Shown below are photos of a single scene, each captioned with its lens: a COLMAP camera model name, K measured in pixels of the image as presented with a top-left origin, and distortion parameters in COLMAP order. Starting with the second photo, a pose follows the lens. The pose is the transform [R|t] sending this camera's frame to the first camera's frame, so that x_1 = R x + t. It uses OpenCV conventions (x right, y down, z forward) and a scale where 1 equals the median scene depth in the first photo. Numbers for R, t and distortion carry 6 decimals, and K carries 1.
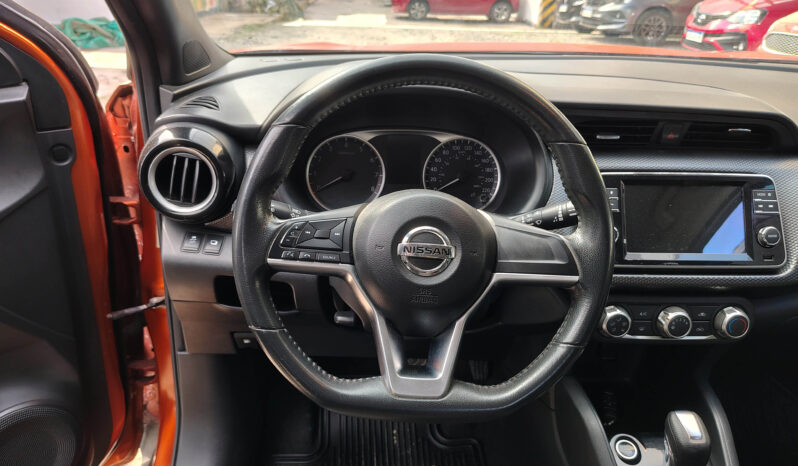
lens RADIAL K [[569.5, 0, 390.9], [0, 569.5, 236.9], [0, 0, 1]] dist [0.051880, -0.067195]
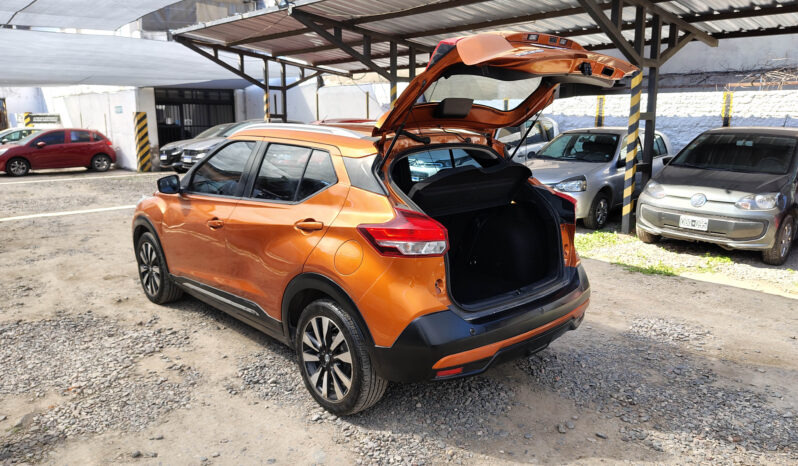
lens RADIAL K [[569.5, 0, 403.1], [0, 569.5, 216.9], [0, 0, 1]] dist [0.051880, -0.067195]
pose [[0.748851, -0.142980, 0.647131, -2.625479], [0.304910, 0.941300, -0.144863, 1.537169], [-0.588432, 0.305797, 0.748489, -4.539053]]
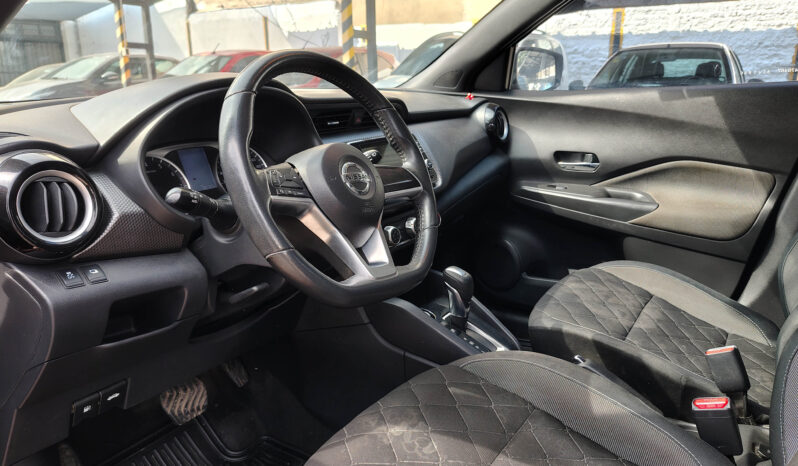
lens RADIAL K [[582.8, 0, 391.7], [0, 582.8, 230.7], [0, 0, 1]] dist [0.004747, 0.001627]
pose [[0.585345, -0.244562, 0.773021, -0.678567], [0.374436, 0.927201, 0.009810, 0.109730], [-0.719145, 0.283705, 0.634305, 0.039503]]
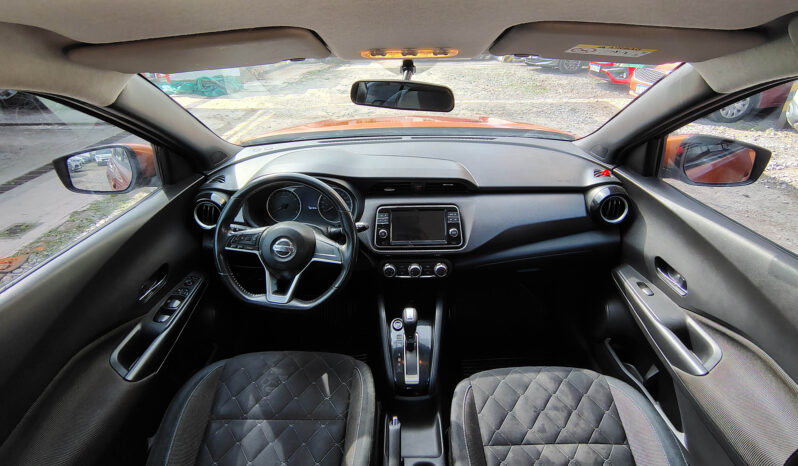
lens RADIAL K [[380.7, 0, 395.7], [0, 380.7, 204.9], [0, 0, 1]] dist [-0.007624, 0.004294]
pose [[0.997752, -0.030358, -0.059737, 0.458431], [0.031117, 0.999446, 0.011819, -0.121722], [0.059345, -0.013652, 0.998144, -0.474614]]
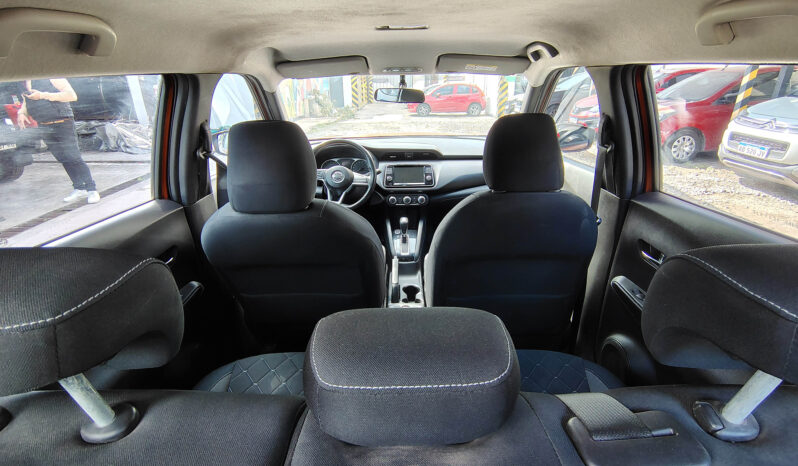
lens RADIAL K [[380.7, 0, 399.4], [0, 380.7, 231.6], [0, 0, 1]] dist [-0.007624, 0.004294]
pose [[0.998288, -0.030020, -0.050192, 0.504936], [0.026620, 0.997393, -0.067075, 0.493791], [0.052075, 0.065625, 0.996485, -1.510491]]
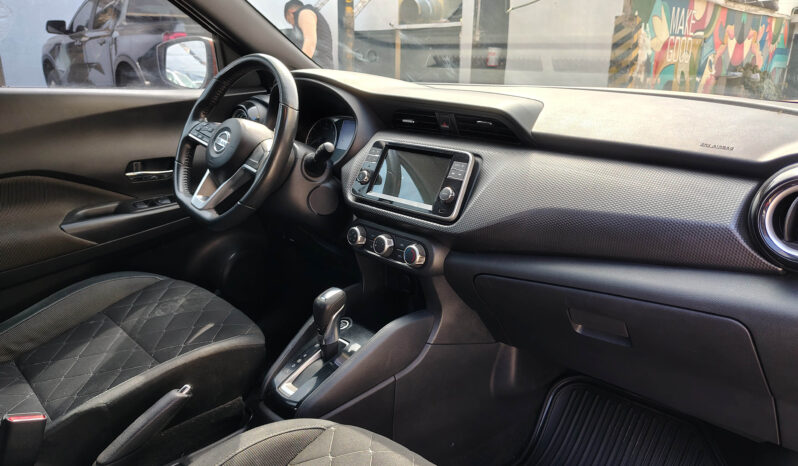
lens RADIAL K [[569.5, 0, 404.4], [0, 569.5, 236.3], [0, 0, 1]] dist [0.051880, -0.067195]
pose [[0.688501, 0.191854, -0.699399, 1.334806], [-0.299958, 0.953355, -0.033766, 0.143405], [0.660297, 0.233039, 0.713933, 0.028557]]
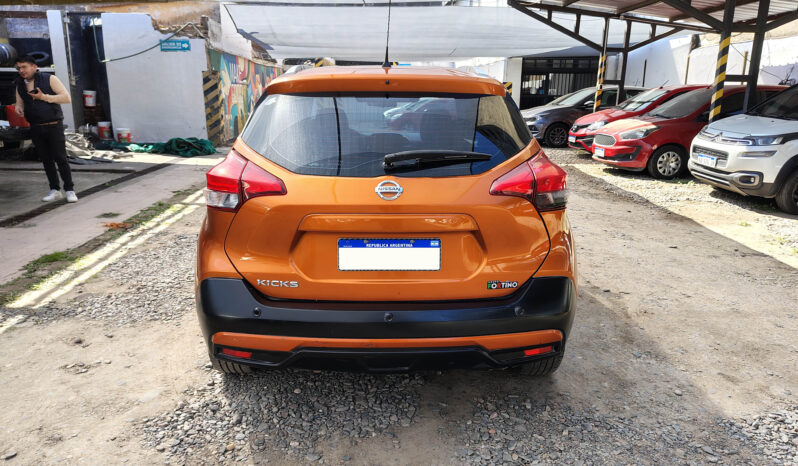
lens RADIAL K [[569.5, 0, 394.9], [0, 569.5, 232.5], [0, 0, 1]] dist [0.051880, -0.067195]
pose [[0.999707, -0.023777, -0.004509, 0.480165], [0.022381, 0.979229, -0.201520, 2.006133], [0.009207, 0.201360, 0.979474, -4.731223]]
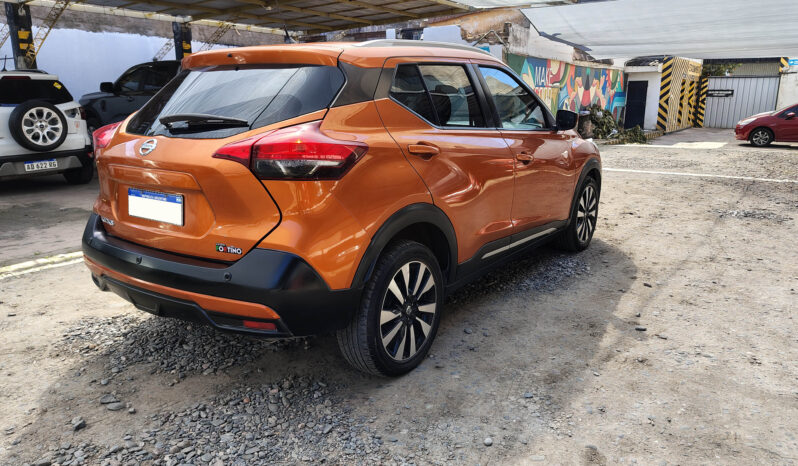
lens RADIAL K [[569.5, 0, 392.0], [0, 569.5, 228.3], [0, 0, 1]] dist [0.051880, -0.067195]
pose [[0.796845, 0.097601, -0.596249, 3.282999], [-0.232360, 0.960471, -0.153311, 1.851417], [0.557716, 0.260709, 0.788025, -3.730509]]
